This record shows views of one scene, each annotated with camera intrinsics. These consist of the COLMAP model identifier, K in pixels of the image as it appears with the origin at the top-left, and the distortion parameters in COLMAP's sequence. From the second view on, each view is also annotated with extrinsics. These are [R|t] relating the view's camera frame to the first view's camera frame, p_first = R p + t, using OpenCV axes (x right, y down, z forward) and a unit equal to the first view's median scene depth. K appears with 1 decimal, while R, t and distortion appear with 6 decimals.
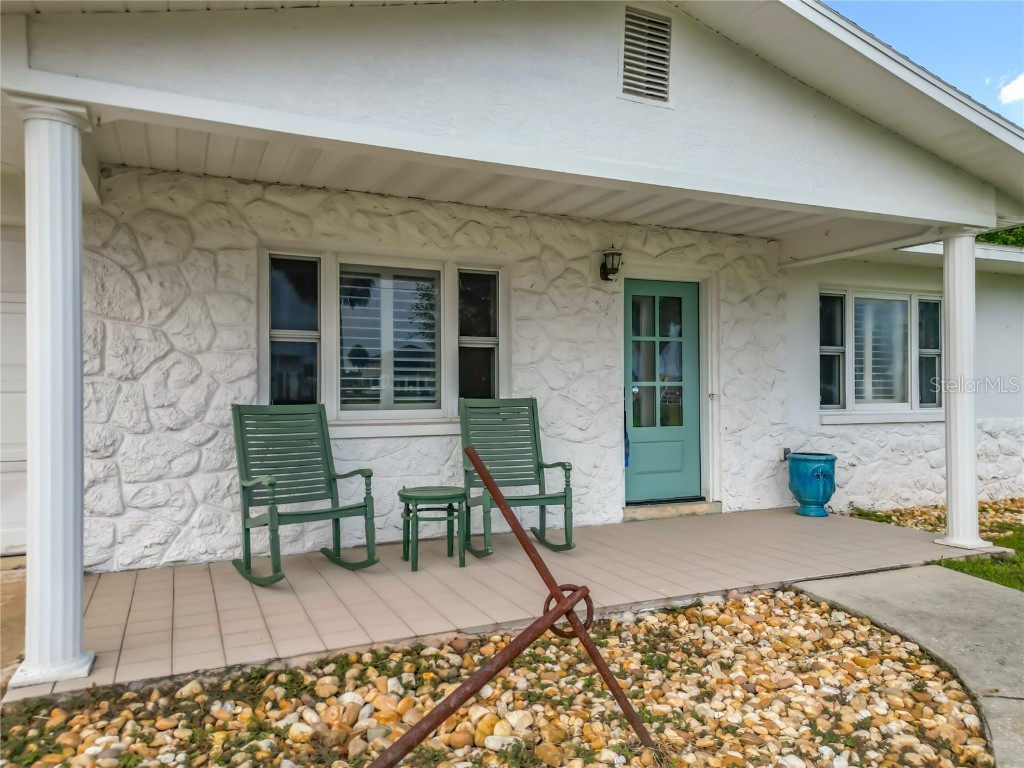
lens RADIAL K [[707.4, 0, 512.0], [0, 707.4, 384.0], [0, 0, 1]] dist [0.057215, -0.003839]
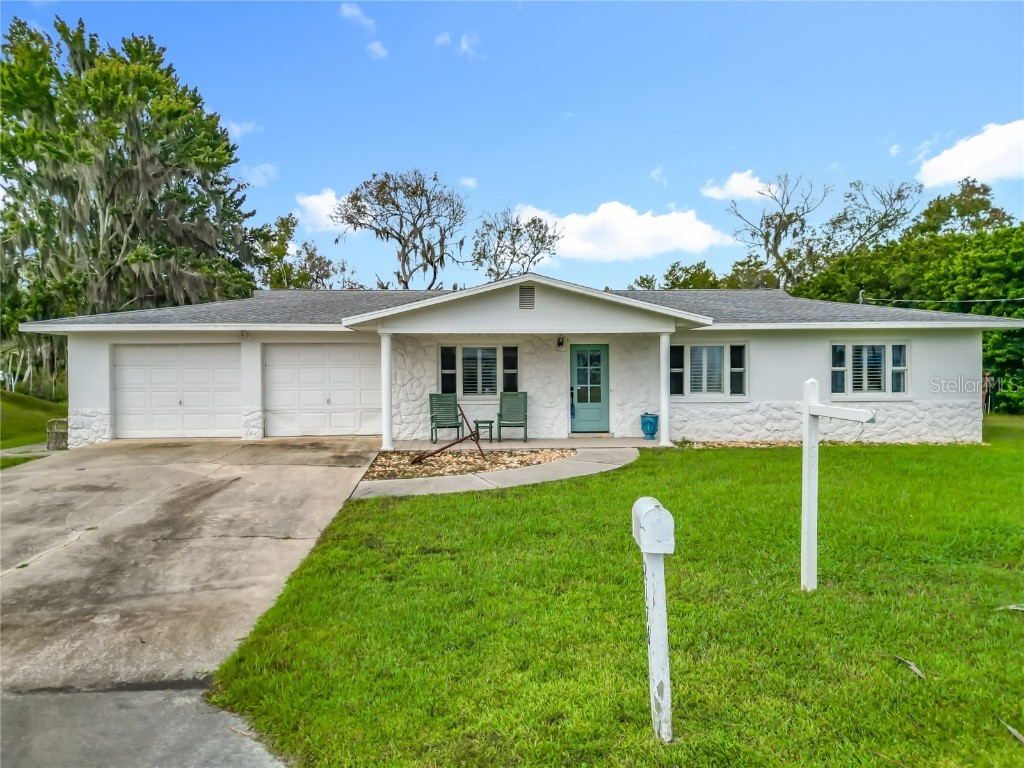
lens RADIAL K [[725.4, 0, 516.3], [0, 725.4, 378.0], [0, 0, 1]] dist [0.022337, -0.001063]
pose [[0.932854, 0.000708, -0.360255, 1.030196], [0.006418, 0.999807, 0.018585, -0.088440], [0.360199, -0.019649, 0.932669, -1.719273]]
